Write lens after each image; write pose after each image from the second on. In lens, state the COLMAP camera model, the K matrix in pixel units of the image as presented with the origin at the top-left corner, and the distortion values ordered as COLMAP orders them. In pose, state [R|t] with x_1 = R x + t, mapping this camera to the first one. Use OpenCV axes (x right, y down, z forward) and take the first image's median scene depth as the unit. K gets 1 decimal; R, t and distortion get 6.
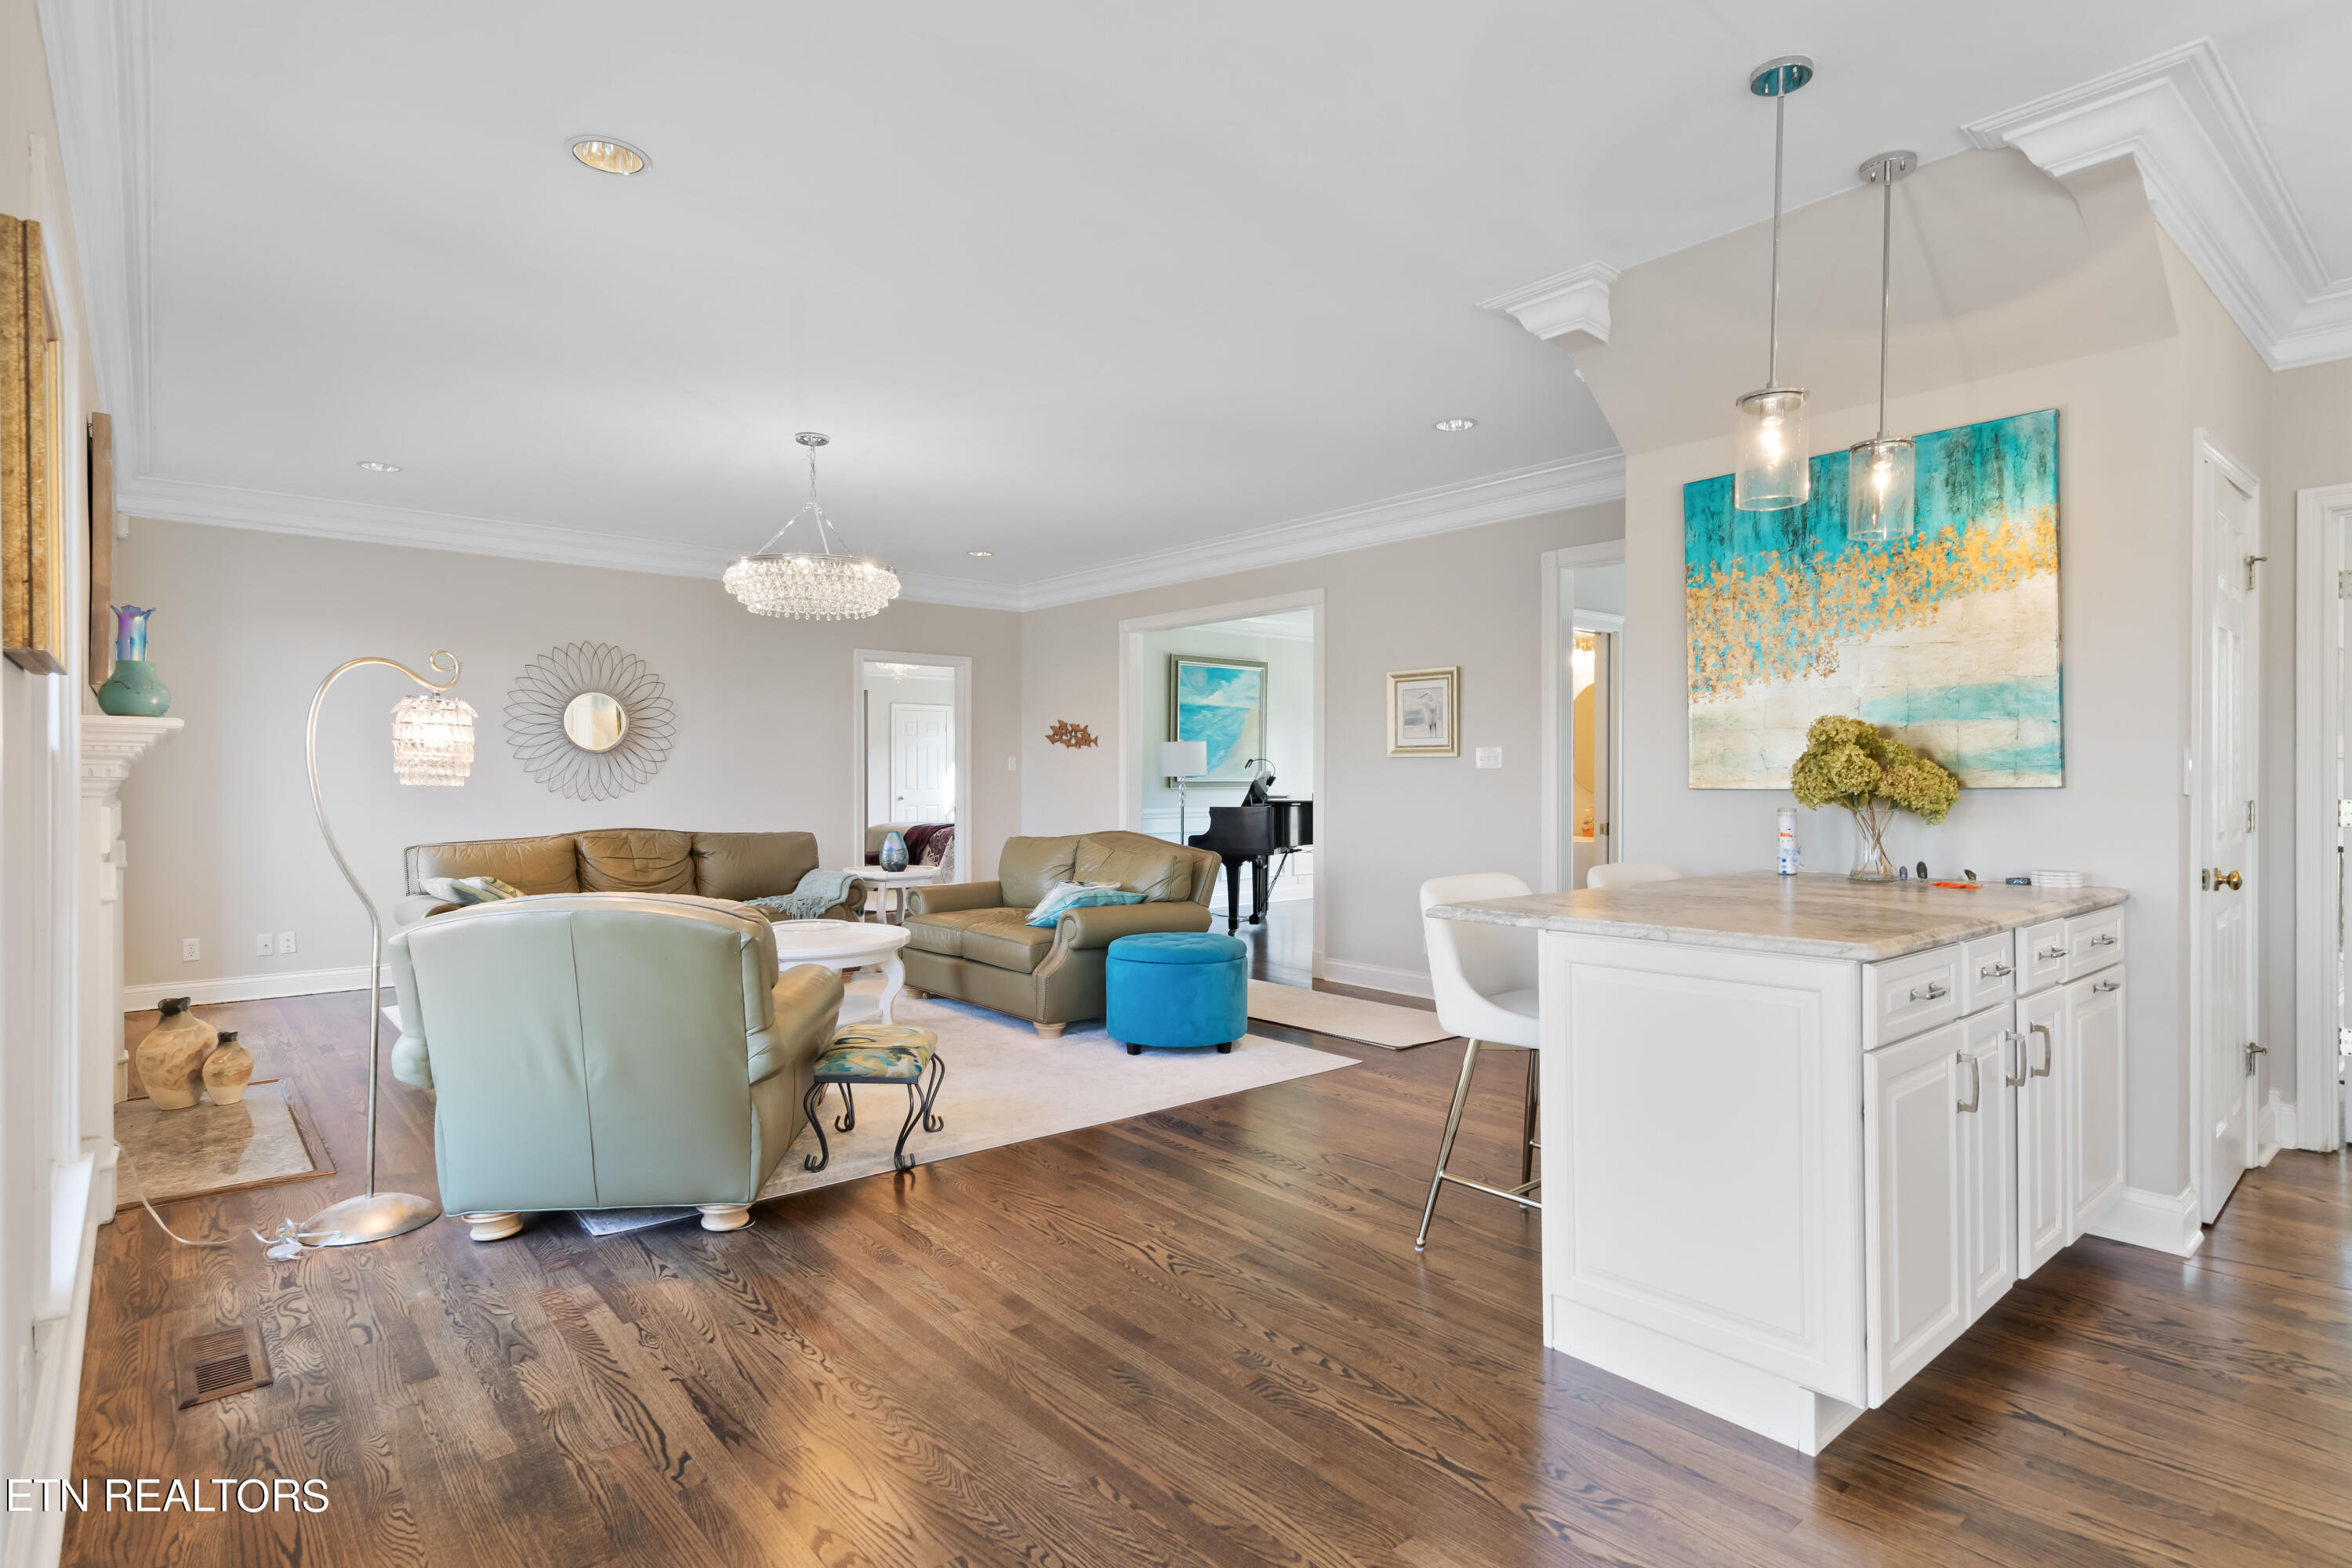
lens RADIAL K [[1215.4, 0, 1172.3], [0, 1215.4, 779.2], [0, 0, 1]] dist [0.000263, -0.000005]
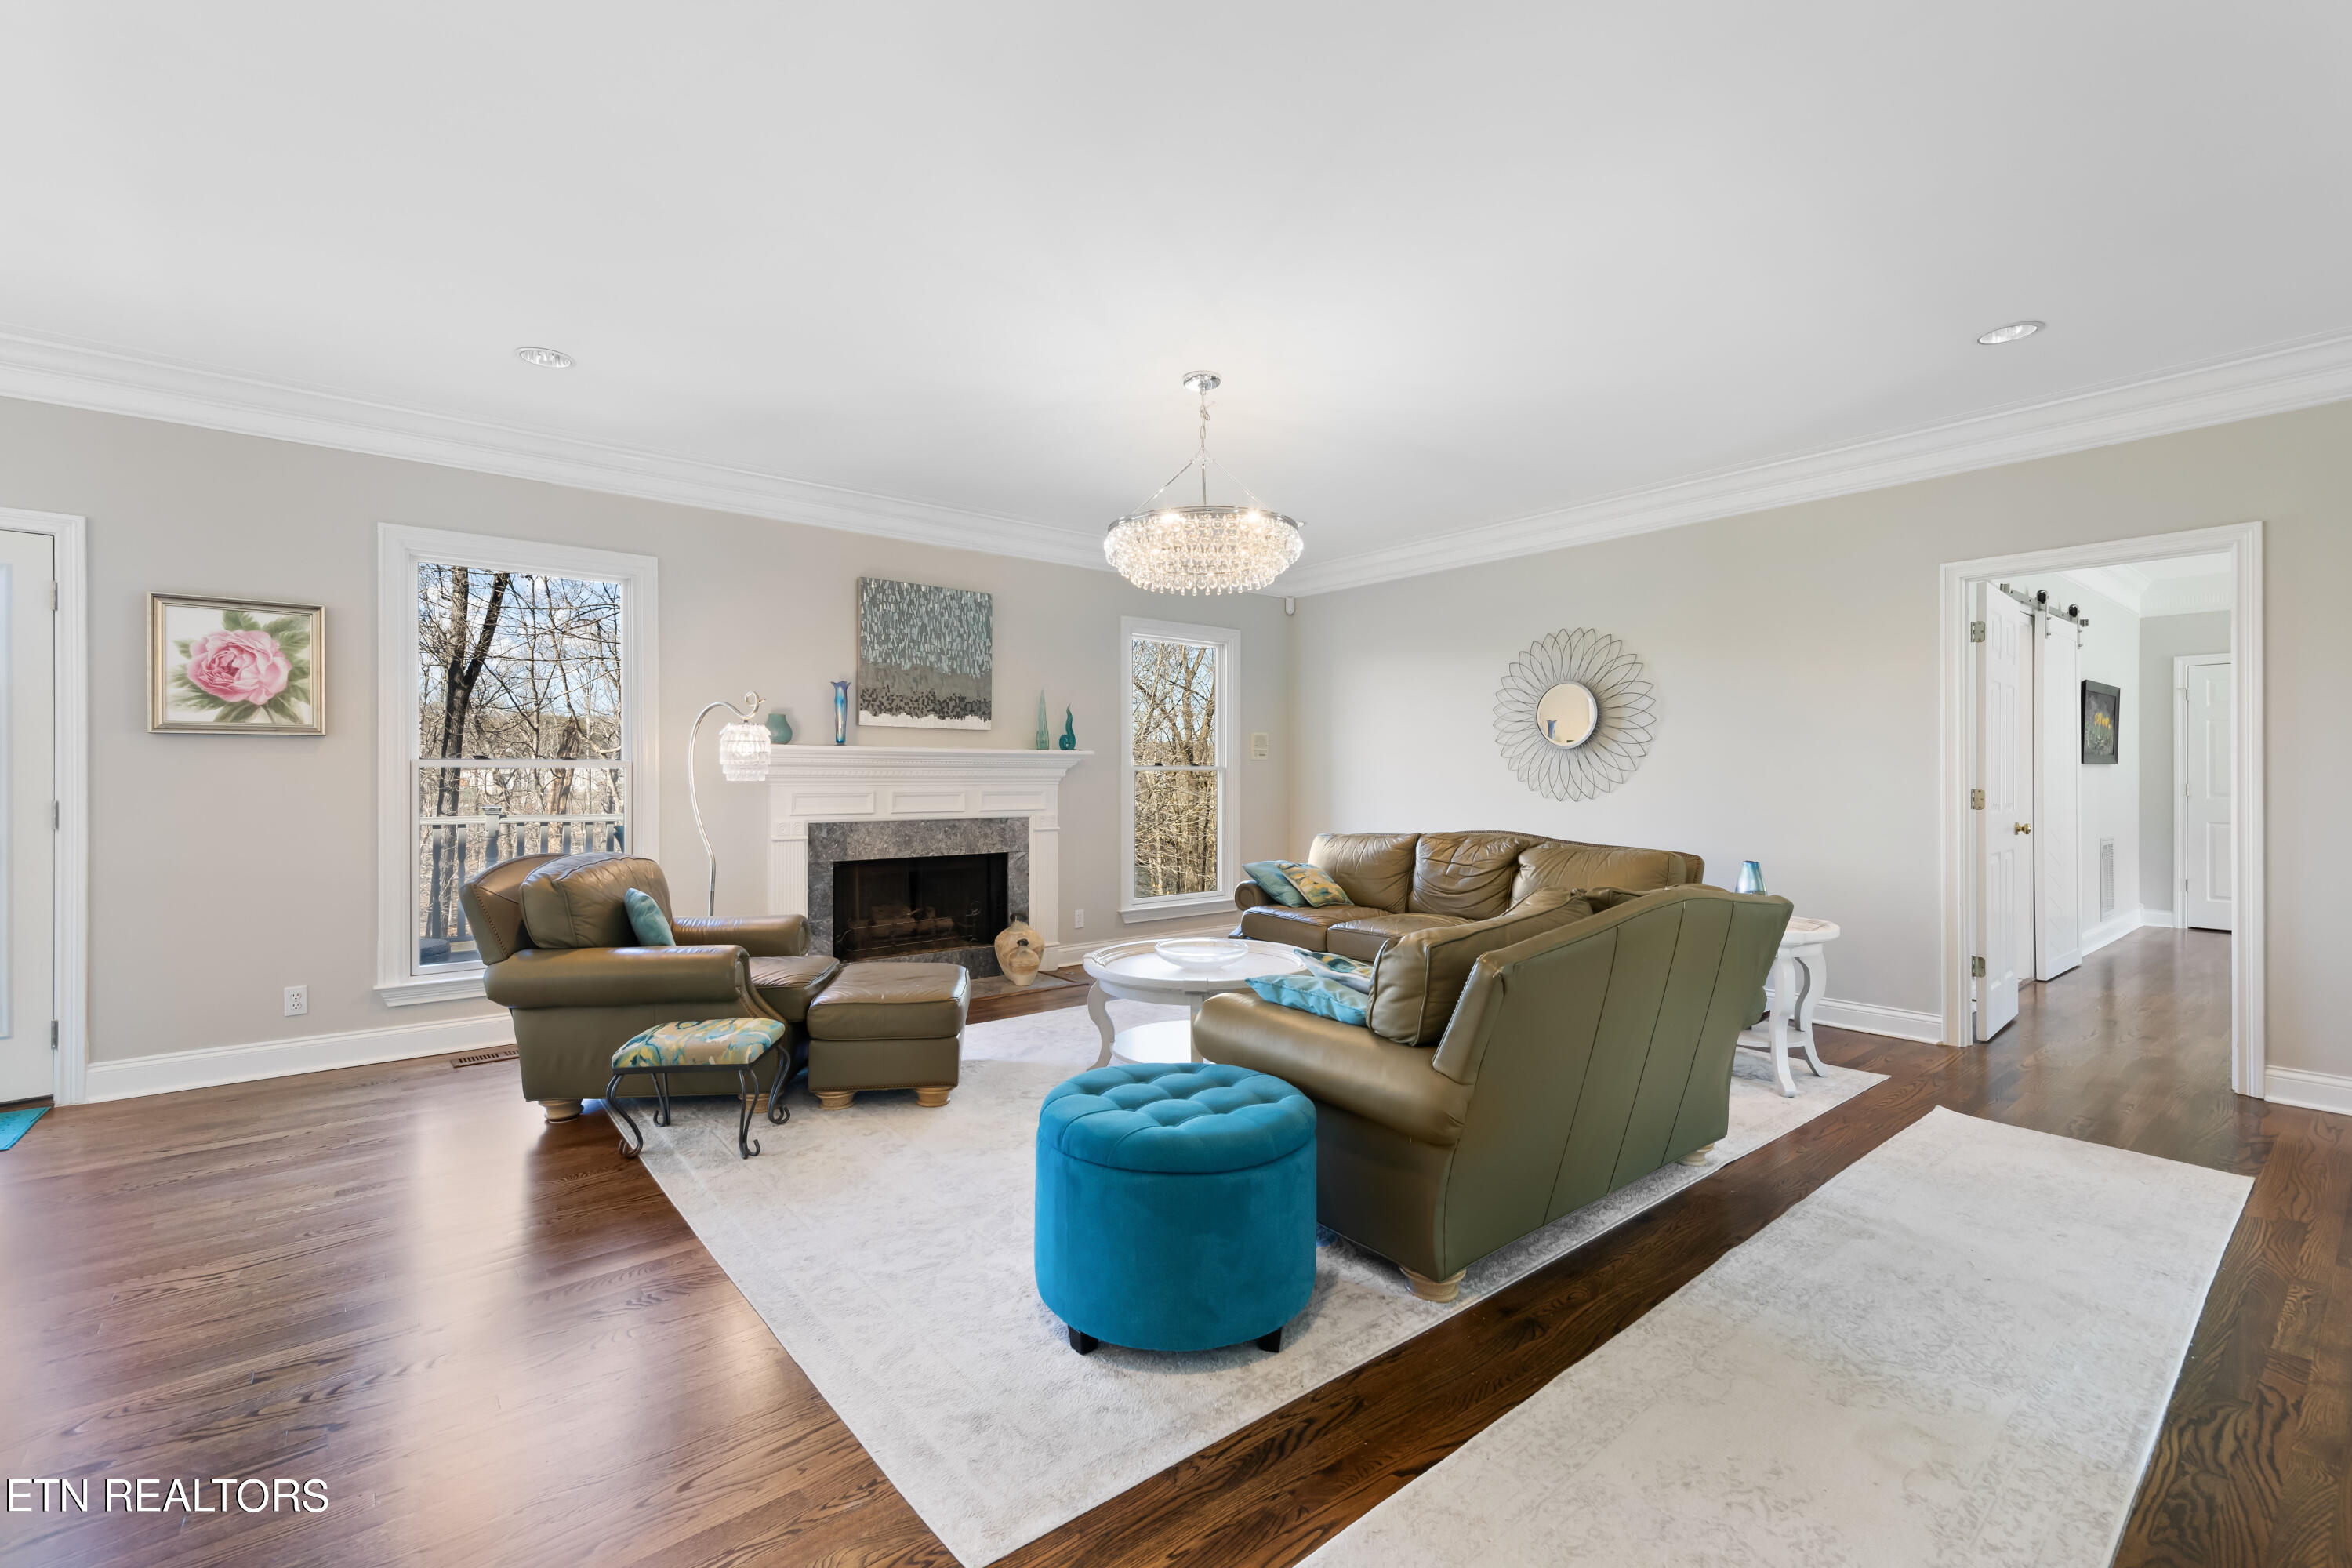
lens RADIAL K [[1027.1, 0, 1173.5], [0, 1027.1, 784.0], [0, 0, 1]] dist [0.017465, -0.000691]
pose [[-0.026441, 0.006522, -0.999629, 0.315075], [-0.001642, 0.999977, 0.006568, 0.000048], [0.999649, 0.001815, -0.026430, 0.728248]]
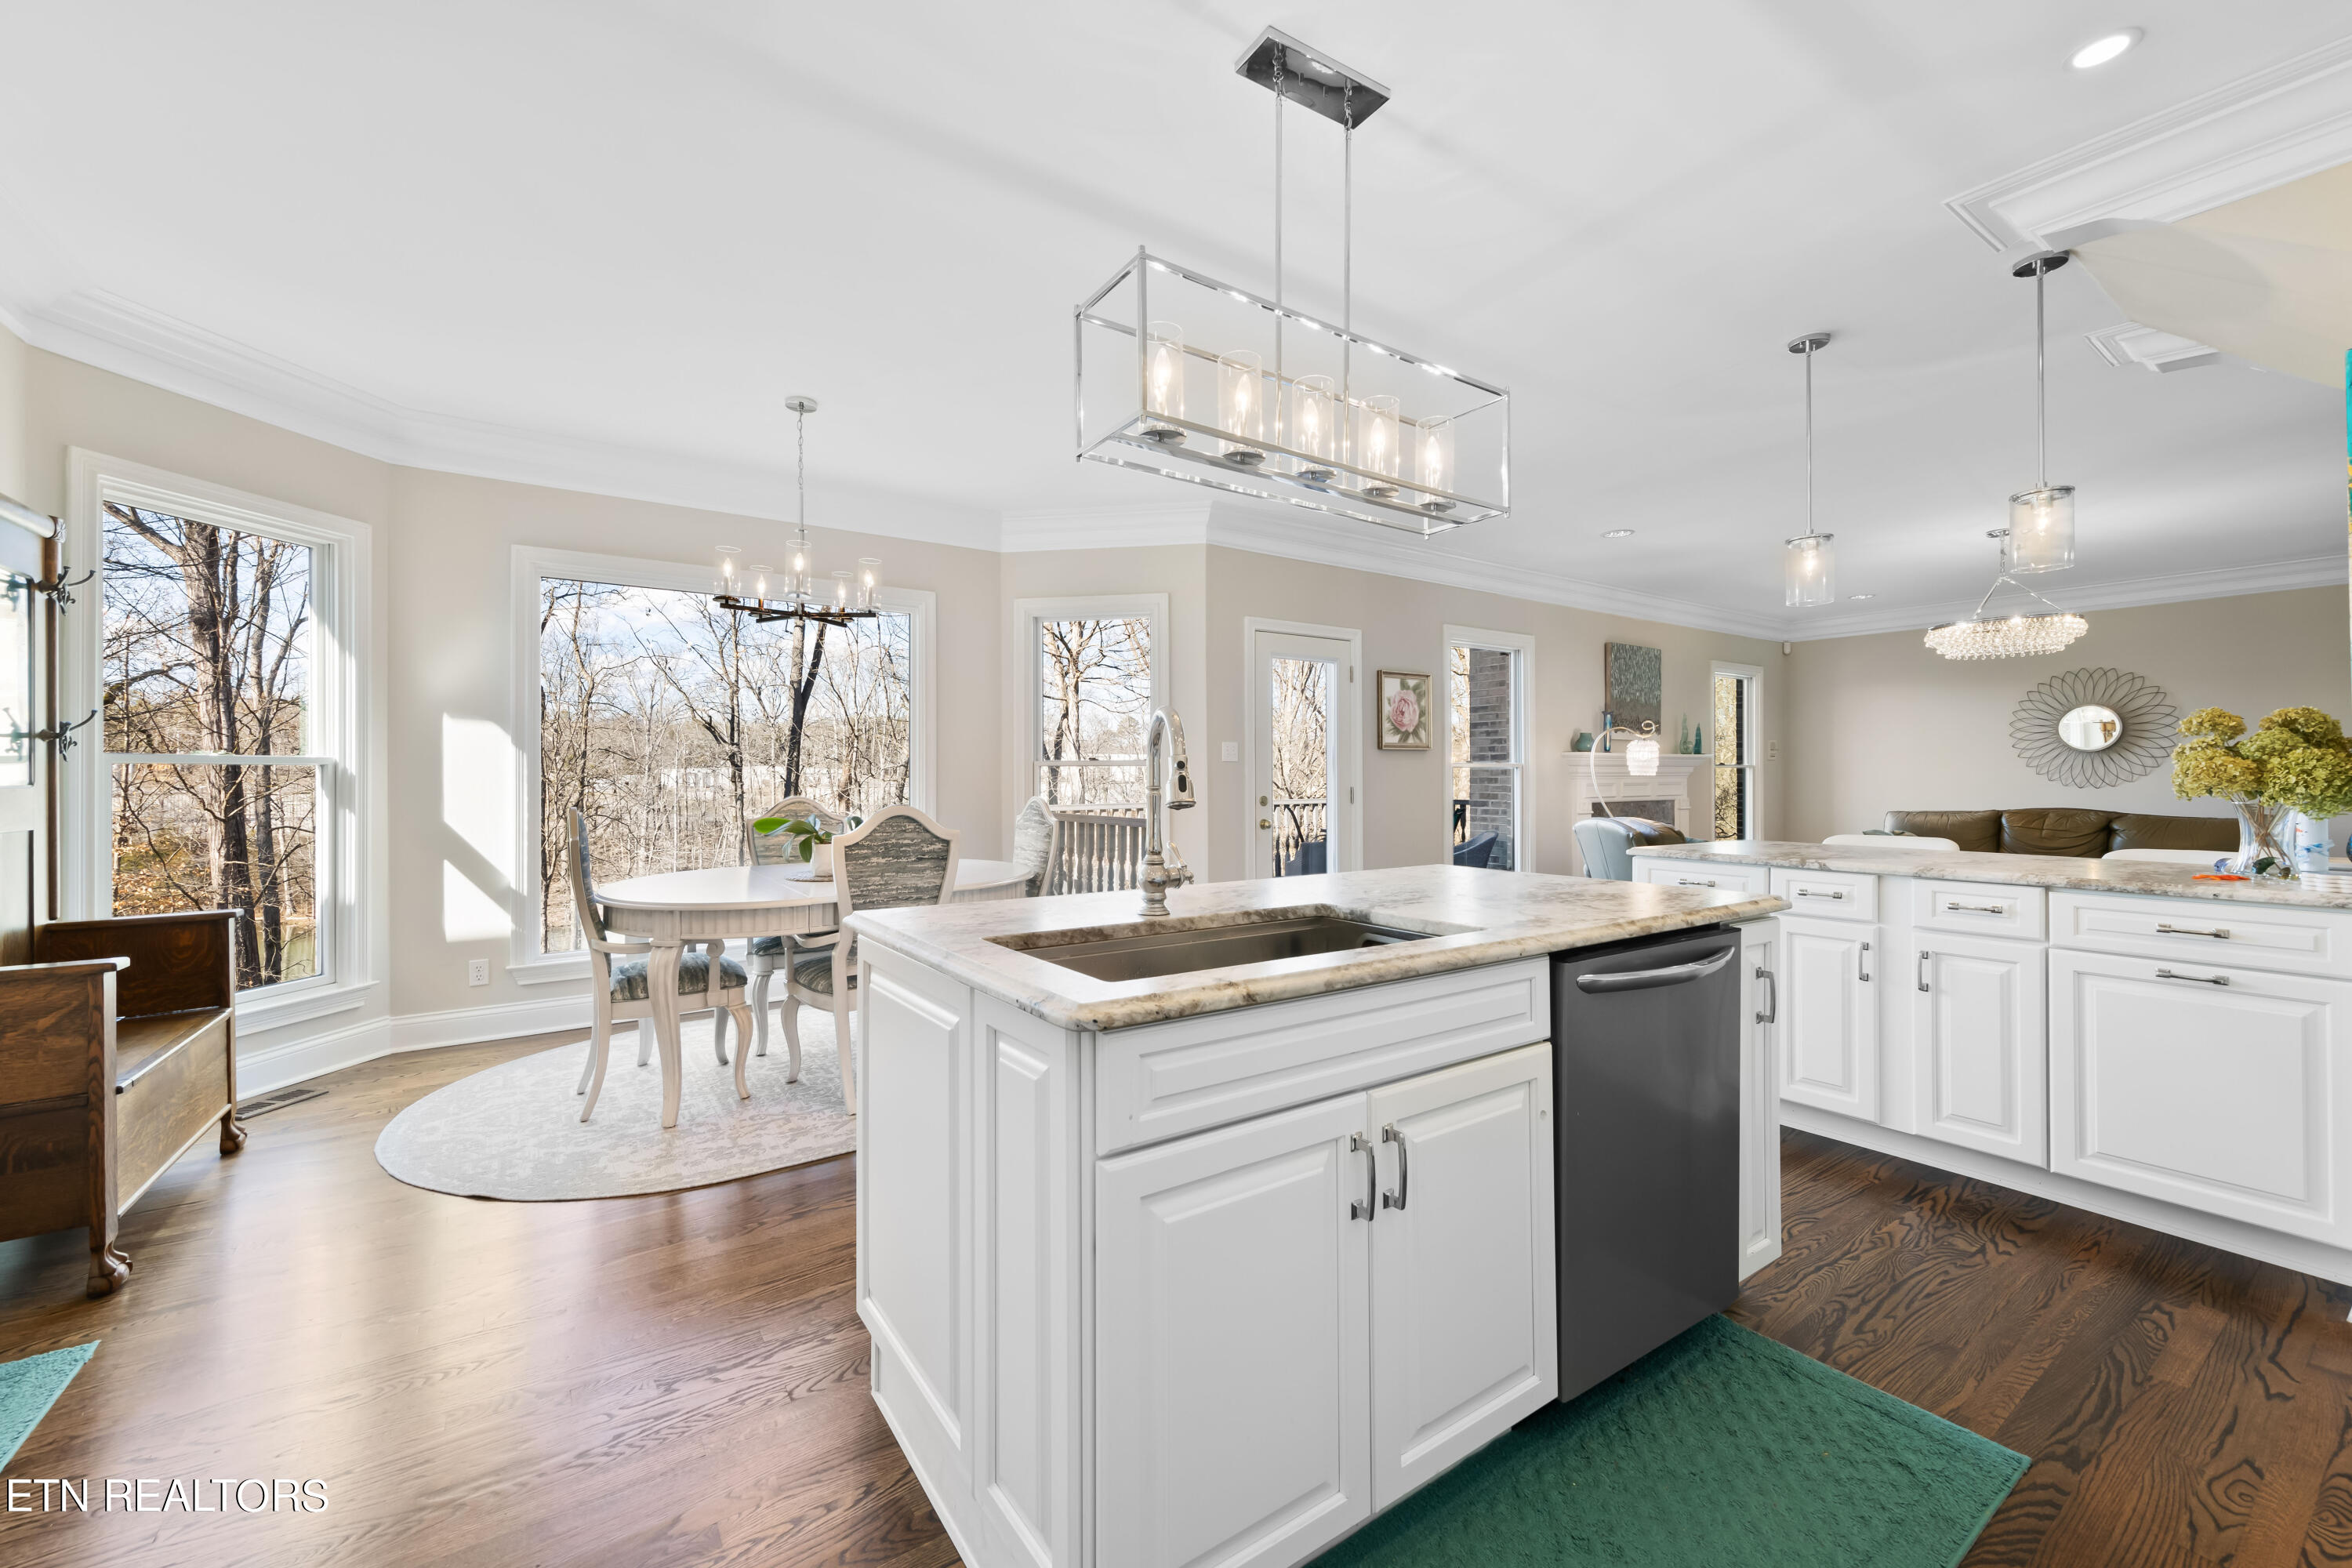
lens RADIAL K [[923.2, 0, 1170.7], [0, 923.2, 774.7], [0, 0, 1]] dist [0.004344, 0.000204]
pose [[-0.114514, 0.000647, -0.993421, 0.642943], [0.001200, 0.999999, 0.000513, 0.001190], [0.993421, -0.001133, -0.114514, 0.126480]]
